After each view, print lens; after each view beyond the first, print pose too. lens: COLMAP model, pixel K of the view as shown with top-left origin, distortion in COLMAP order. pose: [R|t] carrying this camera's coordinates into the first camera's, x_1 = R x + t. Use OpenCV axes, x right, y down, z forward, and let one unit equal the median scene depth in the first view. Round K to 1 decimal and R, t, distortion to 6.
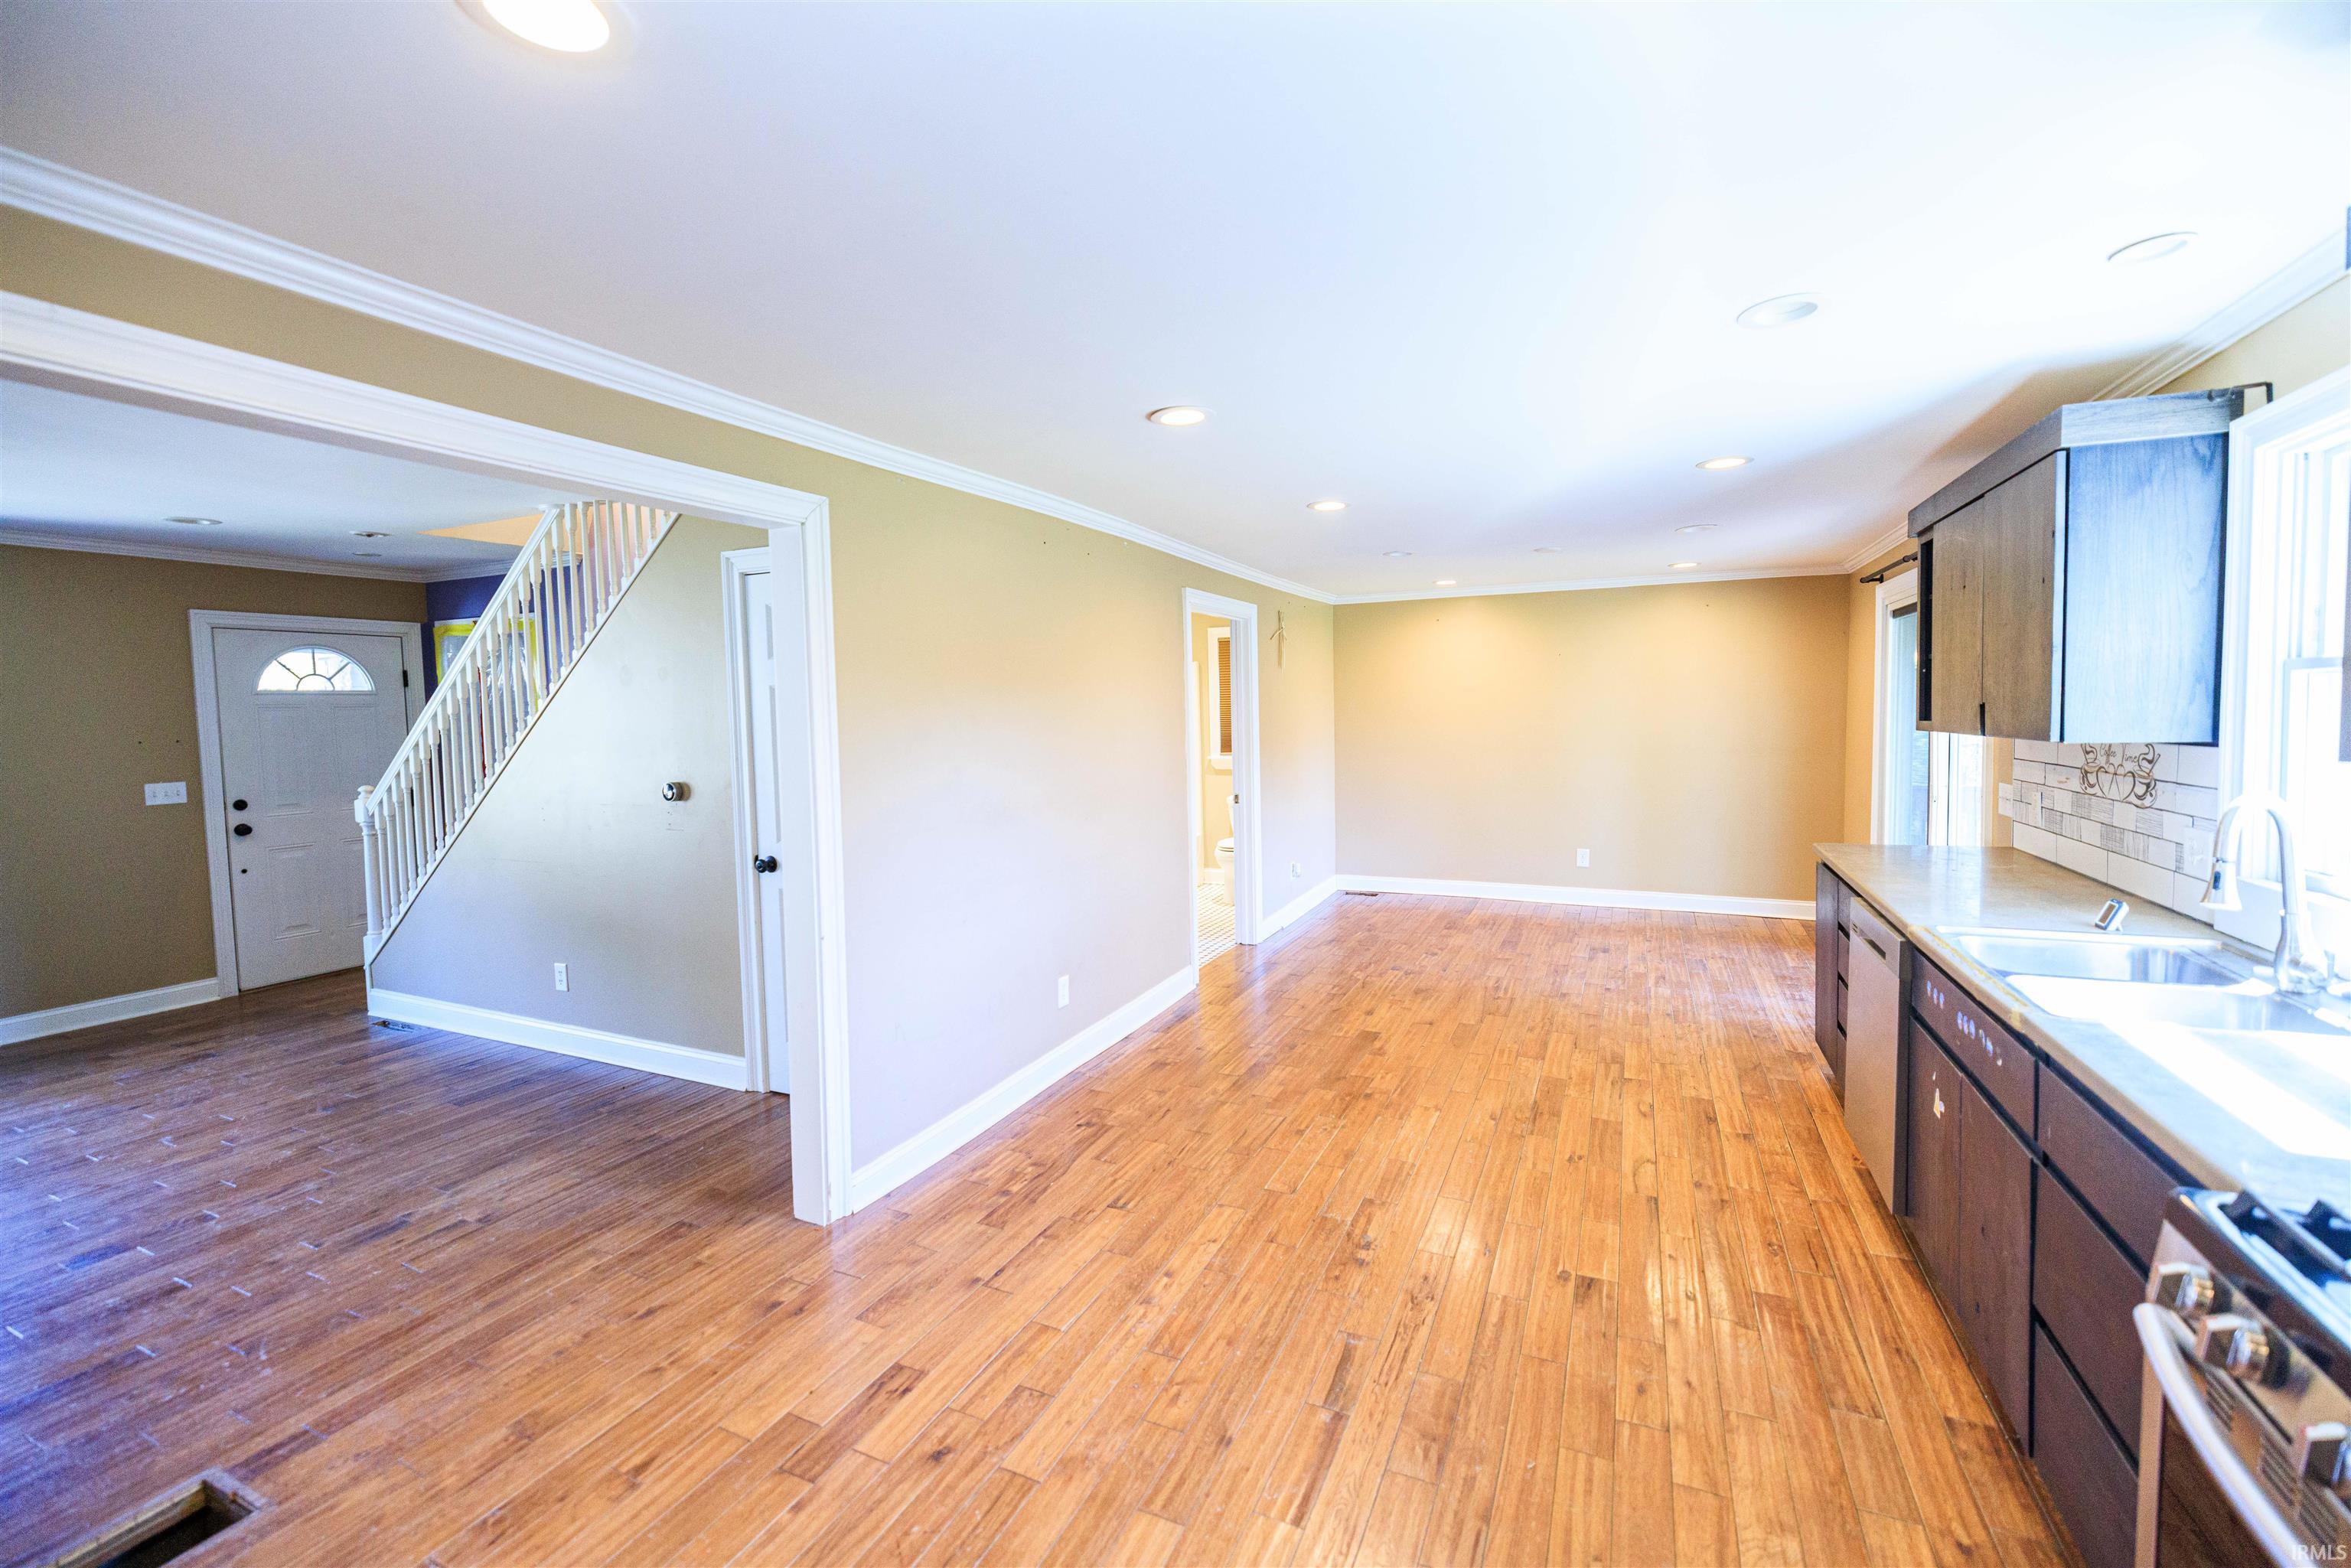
lens RADIAL K [[976.9, 0, 1172.4], [0, 976.9, 760.0], [0, 0, 1]] dist [0.000524, -0.000157]
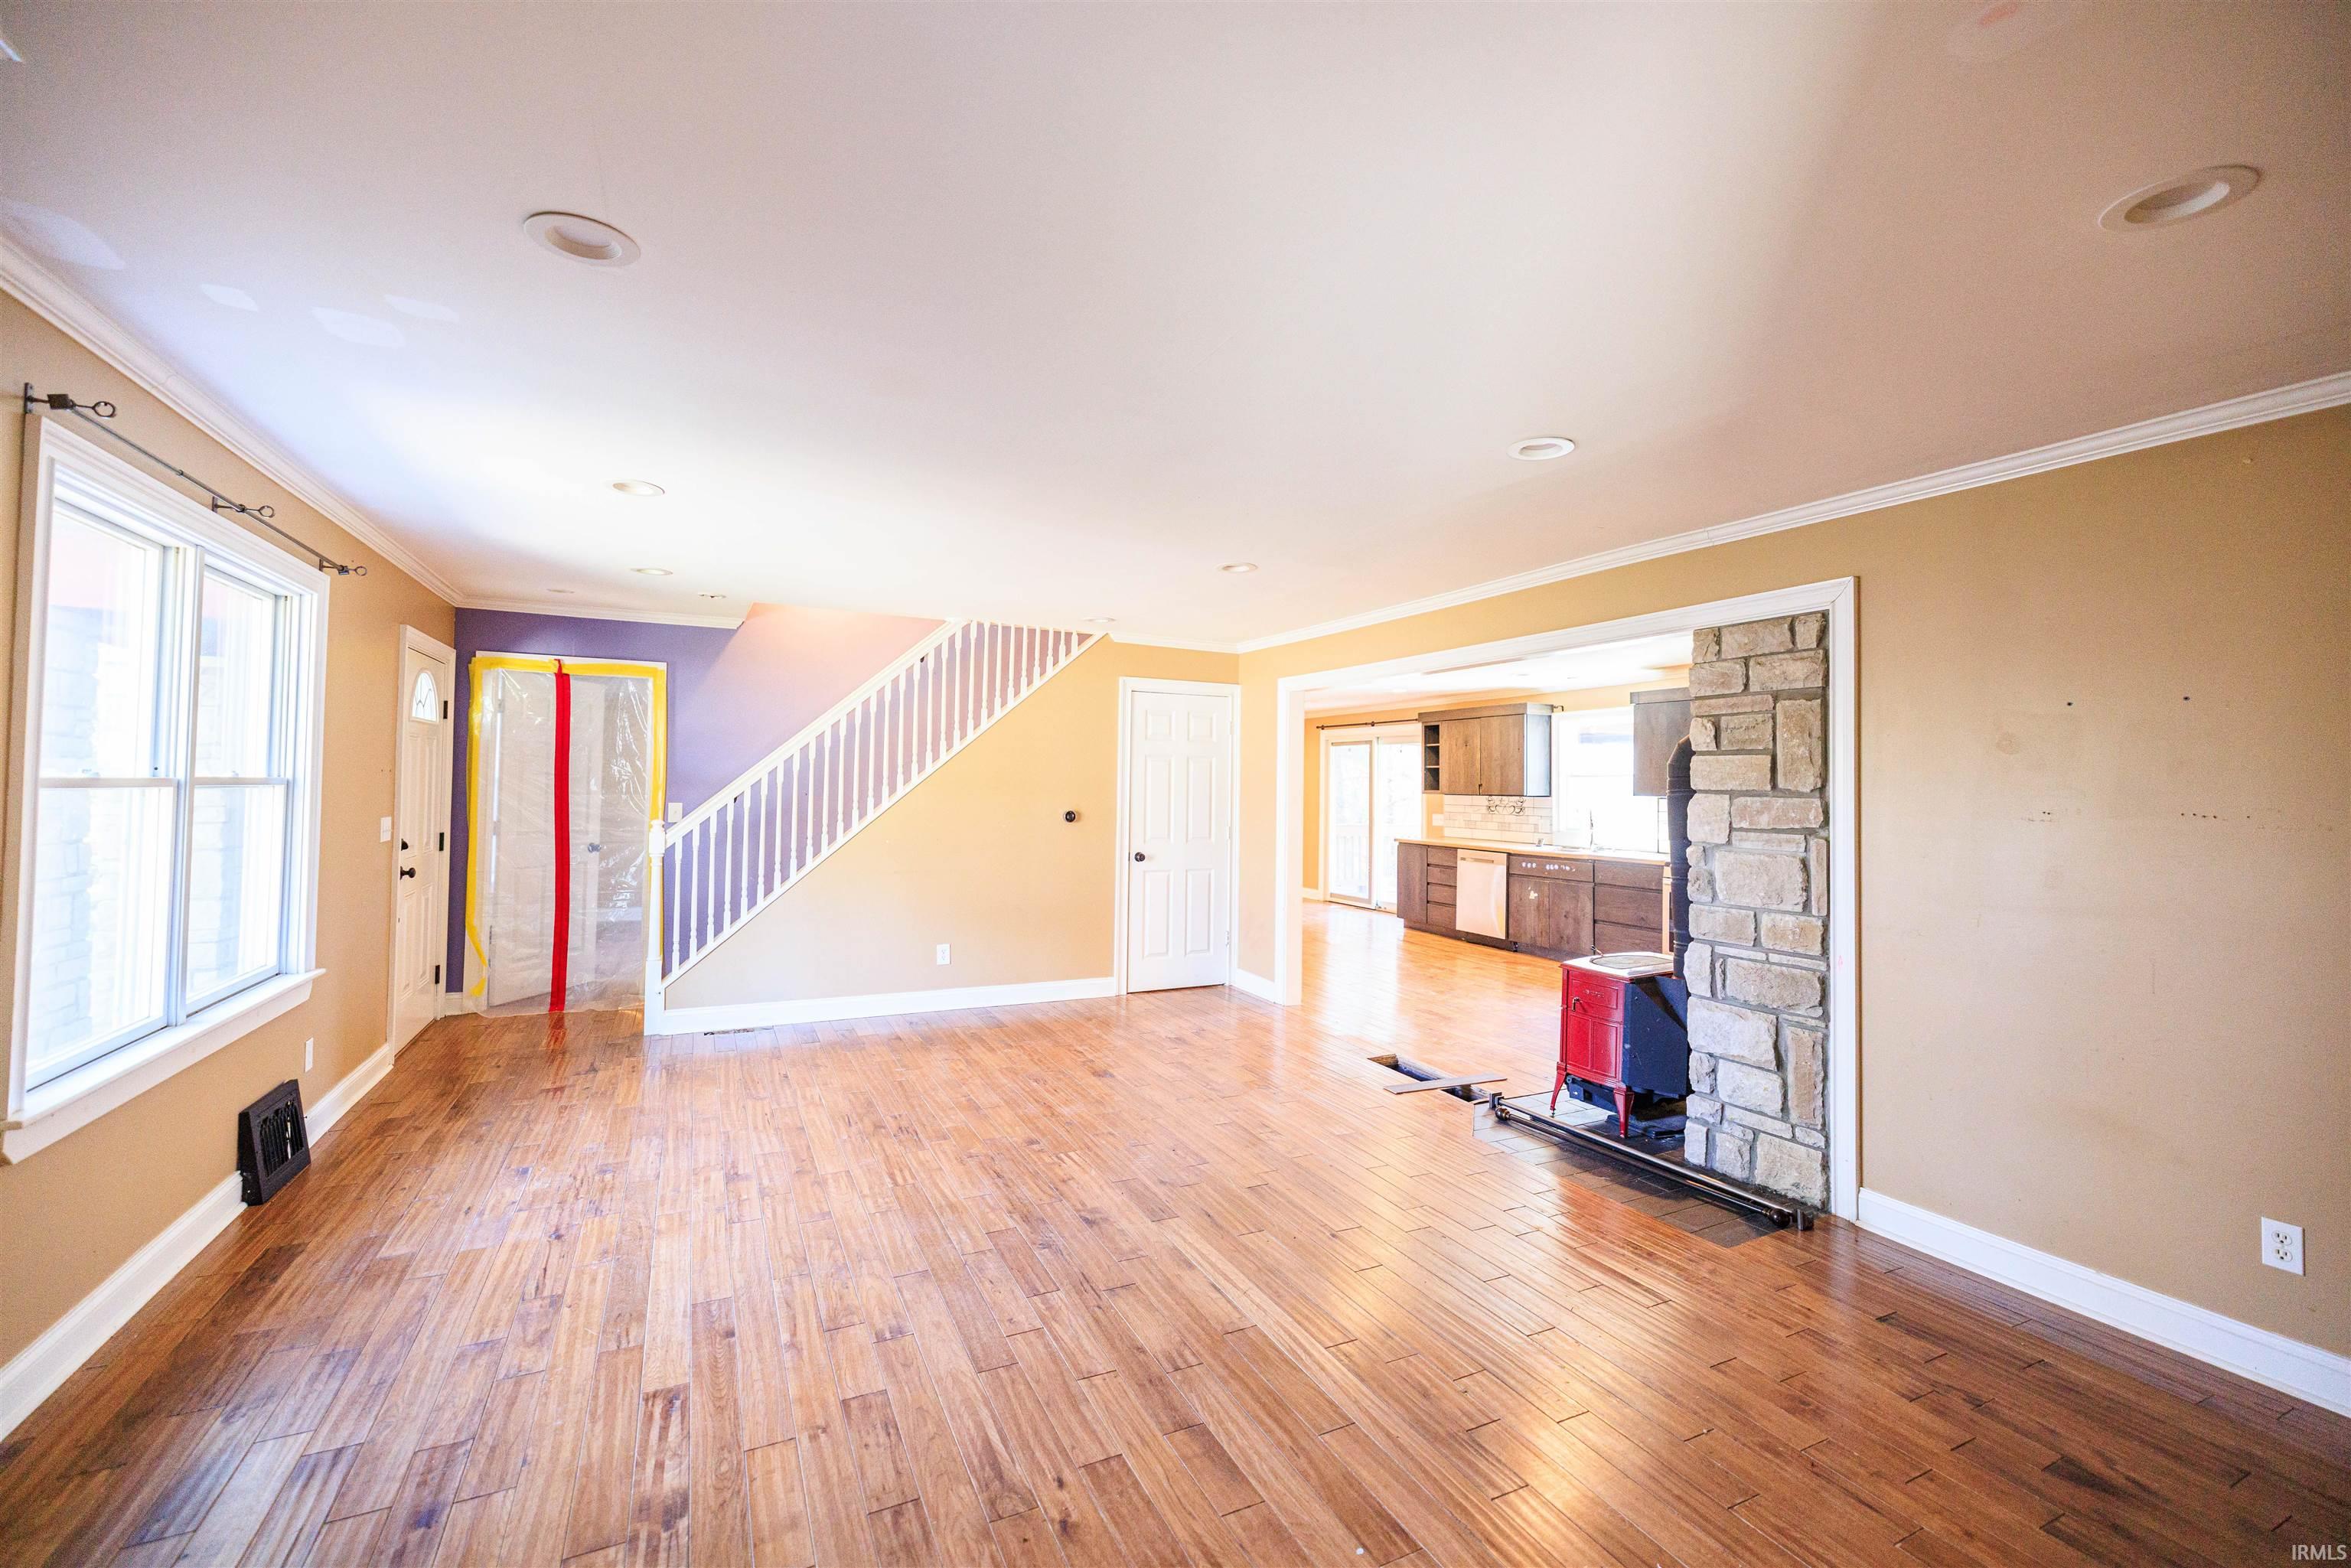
lens RADIAL K [[976.9, 0, 1172.4], [0, 976.9, 760.0], [0, 0, 1]] dist [0.000524, -0.000157]
pose [[0.630424, 0.052861, 0.774449, -1.677722], [0.014170, 0.996729, -0.079568, 0.071766], [-0.776122, 0.061136, 0.627612, -0.139119]]
